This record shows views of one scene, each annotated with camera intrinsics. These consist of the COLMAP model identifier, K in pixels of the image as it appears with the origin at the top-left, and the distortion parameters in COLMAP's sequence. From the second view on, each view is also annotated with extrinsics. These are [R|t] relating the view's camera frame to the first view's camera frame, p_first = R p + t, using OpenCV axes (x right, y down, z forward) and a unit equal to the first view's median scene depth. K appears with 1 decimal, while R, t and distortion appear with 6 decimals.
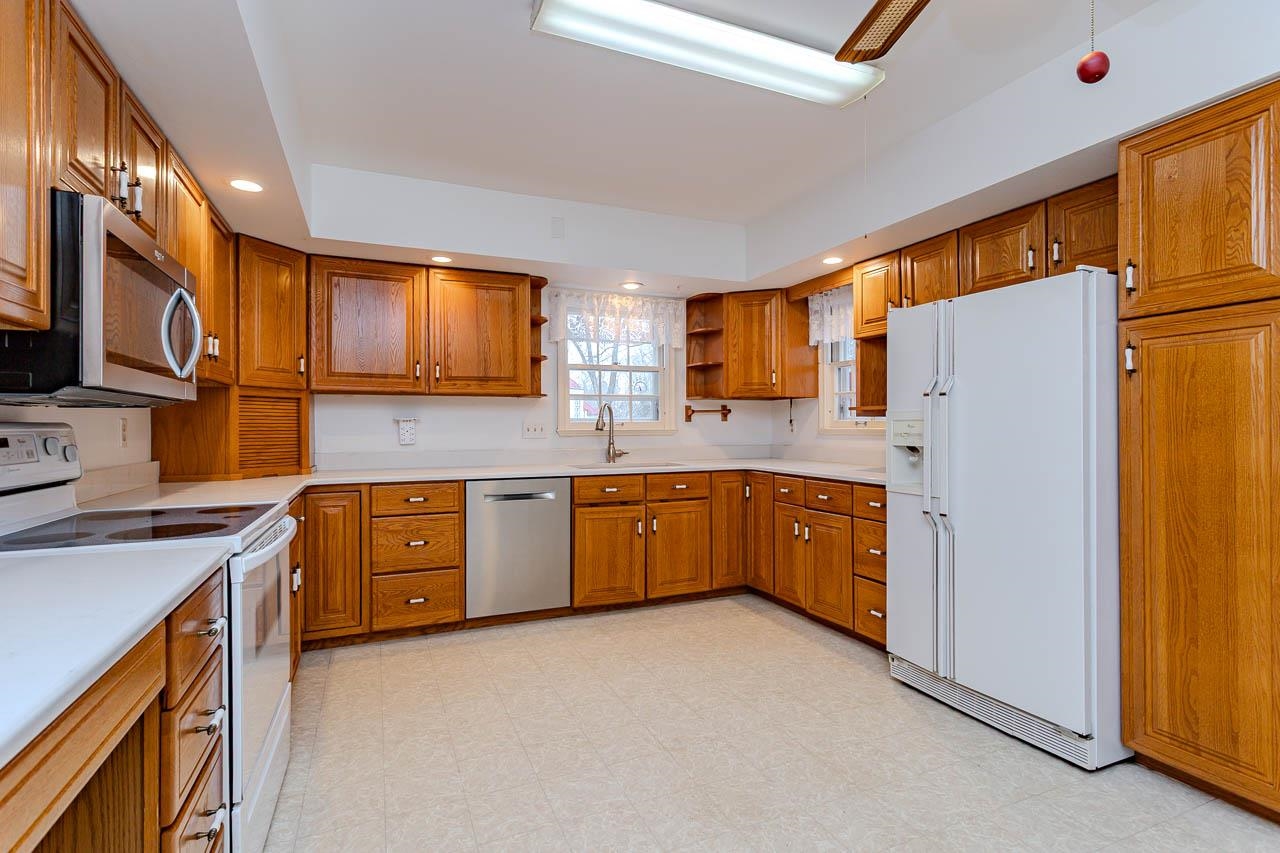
lens RADIAL K [[611.8, 0, 614.5], [0, 611.8, 424.6], [0, 0, 1]] dist [-0.002270, 0.003140]
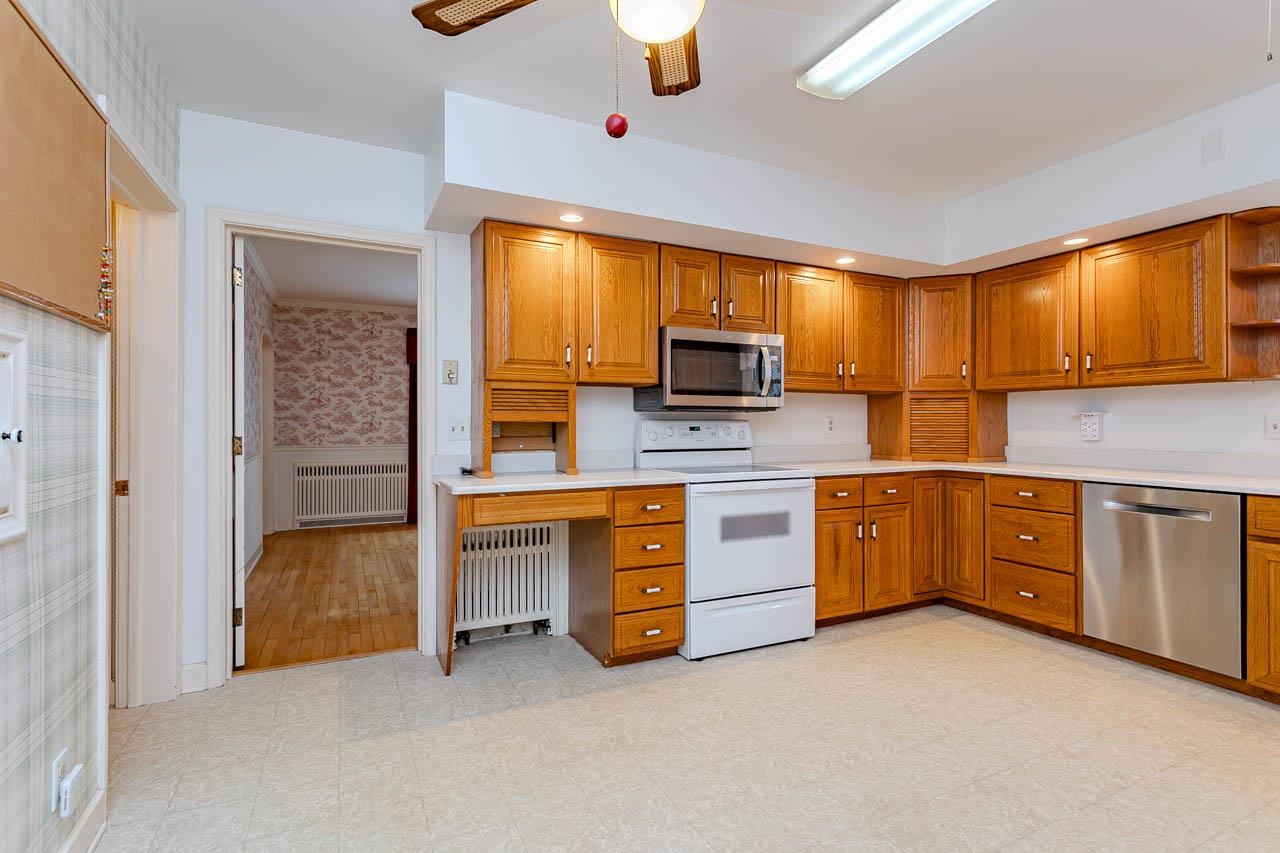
lens RADIAL K [[611.8, 0, 658.9], [0, 611.8, 430.6], [0, 0, 1]] dist [-0.002270, 0.003140]
pose [[0.079547, 0.014868, -0.996720, 0.612115], [0.001265, 0.999886, 0.015016, 0.001812], [0.996830, -0.002455, 0.079519, 0.306850]]
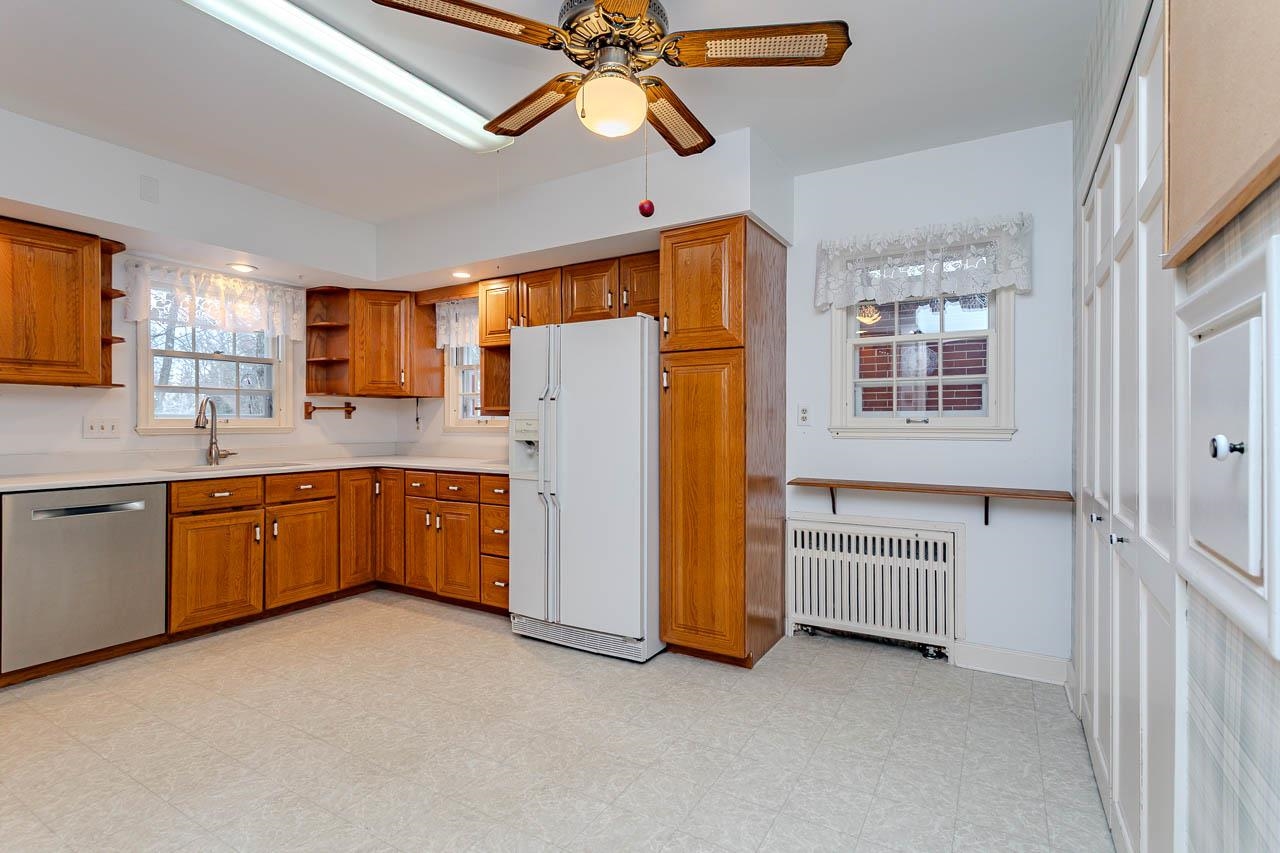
lens RADIAL K [[611.8, 0, 635.8], [0, 611.8, 427.9], [0, 0, 1]] dist [-0.002270, 0.003140]
pose [[0.797767, -0.000955, 0.602964, -0.069284], [-0.004345, 0.999964, 0.007333, -0.000114], [-0.602950, -0.008470, 0.797734, -0.089193]]
